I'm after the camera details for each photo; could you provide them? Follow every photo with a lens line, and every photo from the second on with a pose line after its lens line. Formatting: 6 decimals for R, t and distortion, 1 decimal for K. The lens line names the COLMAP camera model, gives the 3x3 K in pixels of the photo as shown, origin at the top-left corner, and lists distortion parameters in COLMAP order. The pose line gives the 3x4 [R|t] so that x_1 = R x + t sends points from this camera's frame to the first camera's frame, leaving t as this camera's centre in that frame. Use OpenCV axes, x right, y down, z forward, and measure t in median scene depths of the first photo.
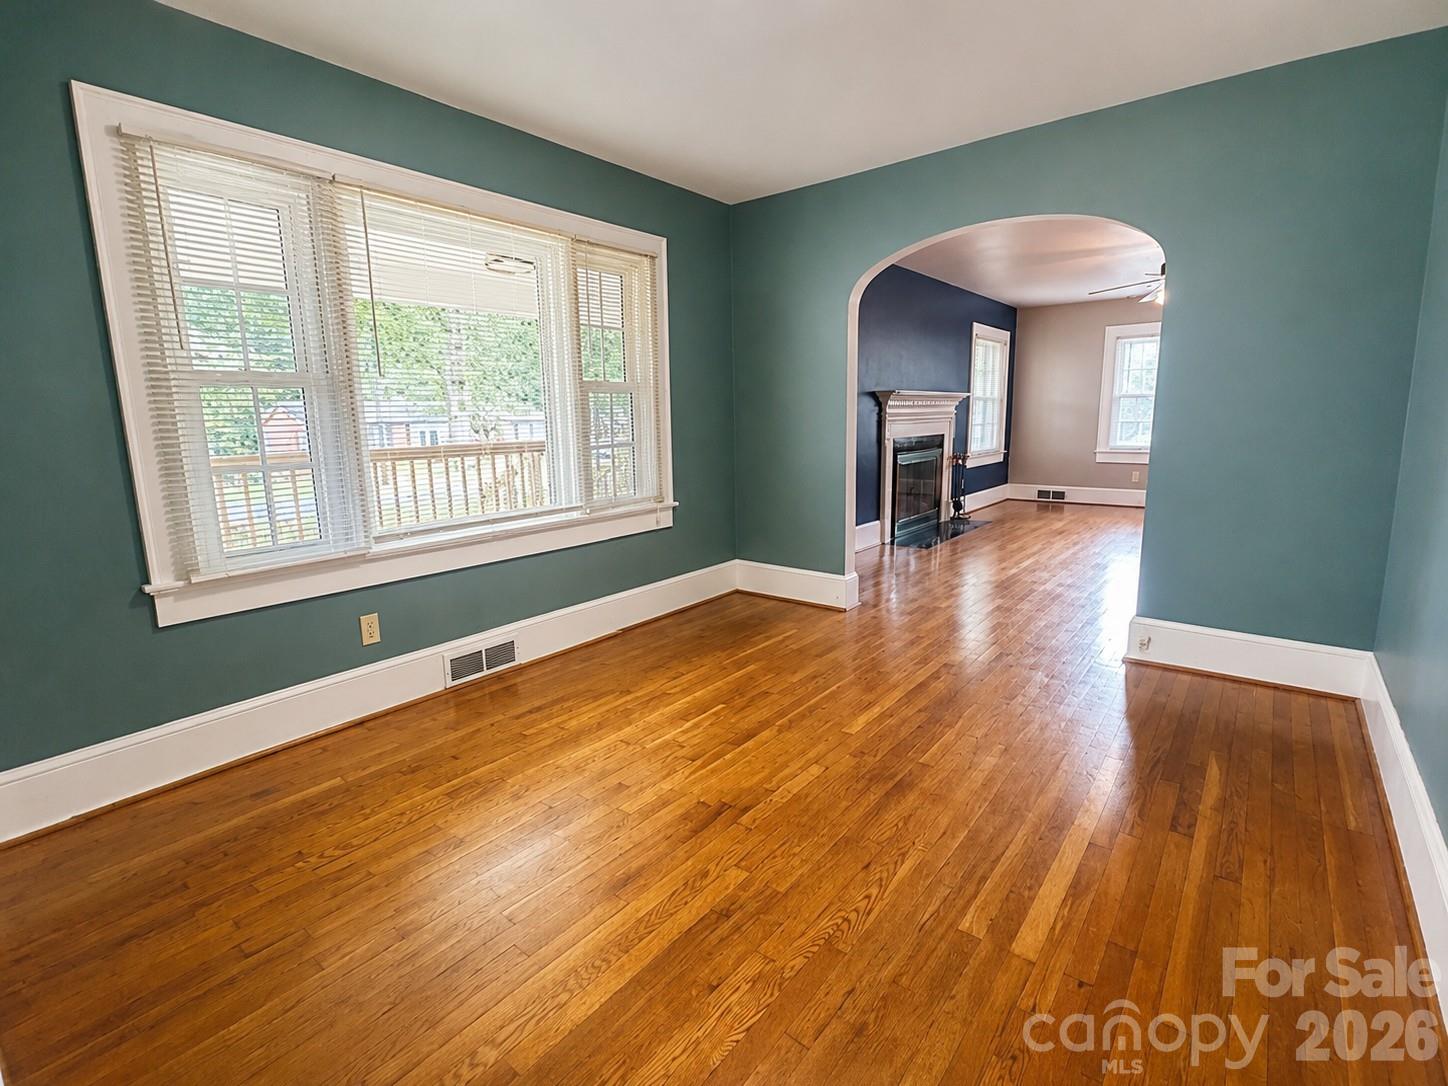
lens RADIAL K [[702.9, 0, 724.0], [0, 702.9, 543.0], [0, 0, 1]] dist [-0.003843, -0.000846]
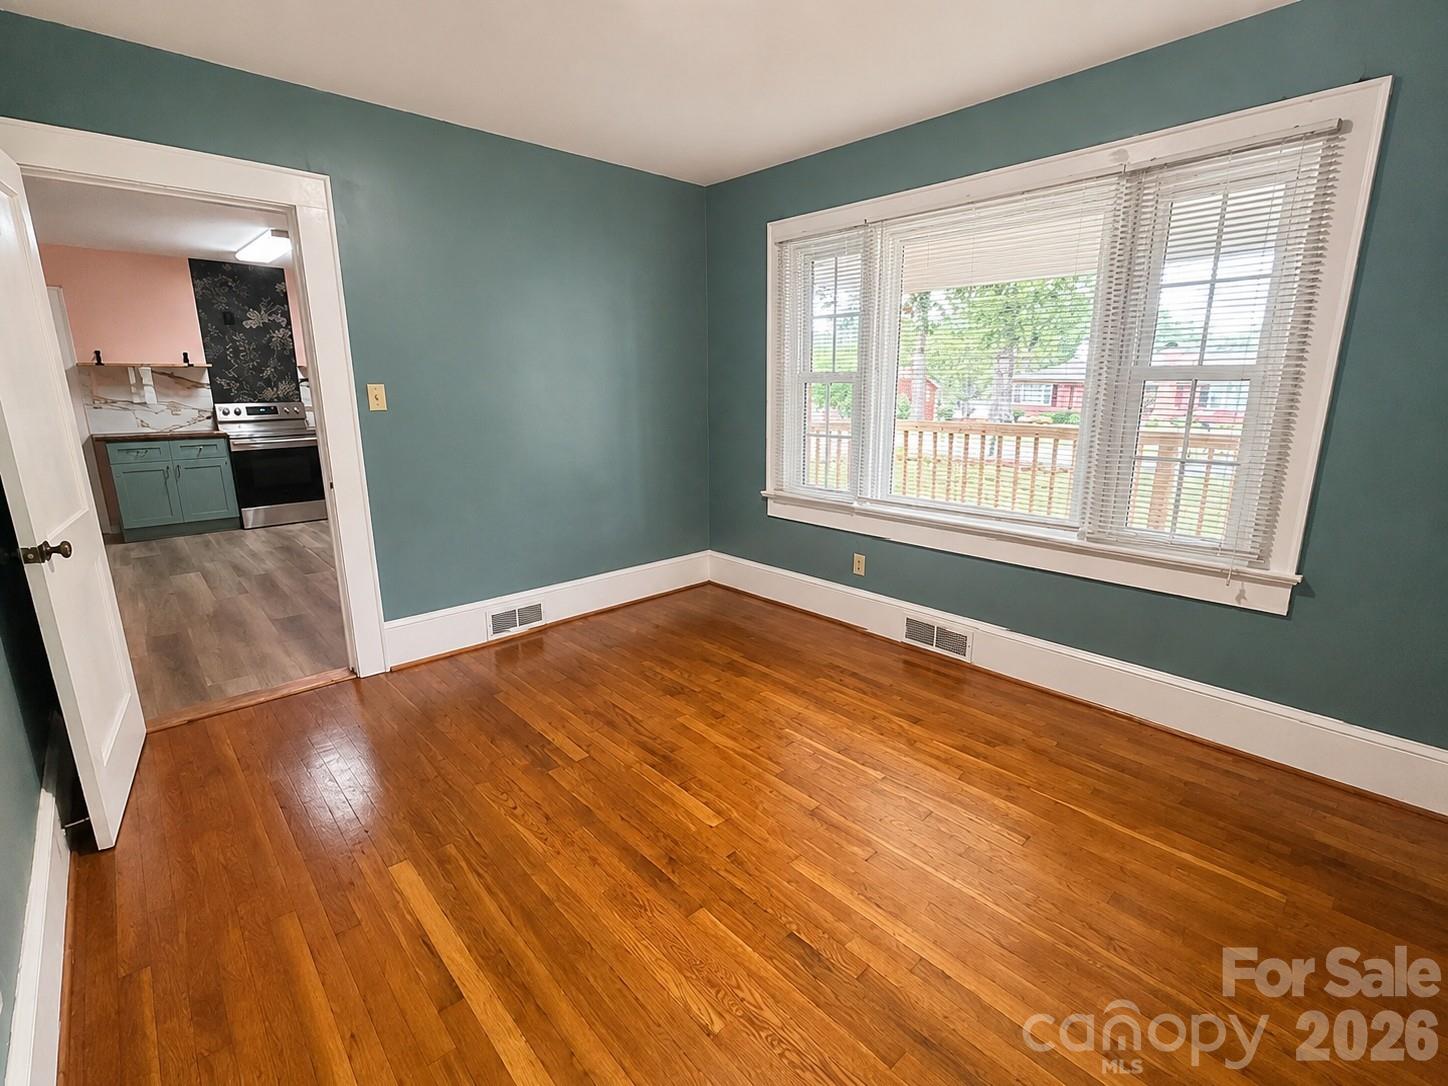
lens RADIAL K [[675.9, 0, 724.0], [0, 675.9, 543.0], [0, 0, 1]] dist [0.003503, 0.000639]
pose [[-0.170570, 0.242374, -0.955071, 0.717326], [-0.179415, 0.945432, 0.271970, -0.206870], [0.968874, 0.217744, -0.117777, 0.854680]]
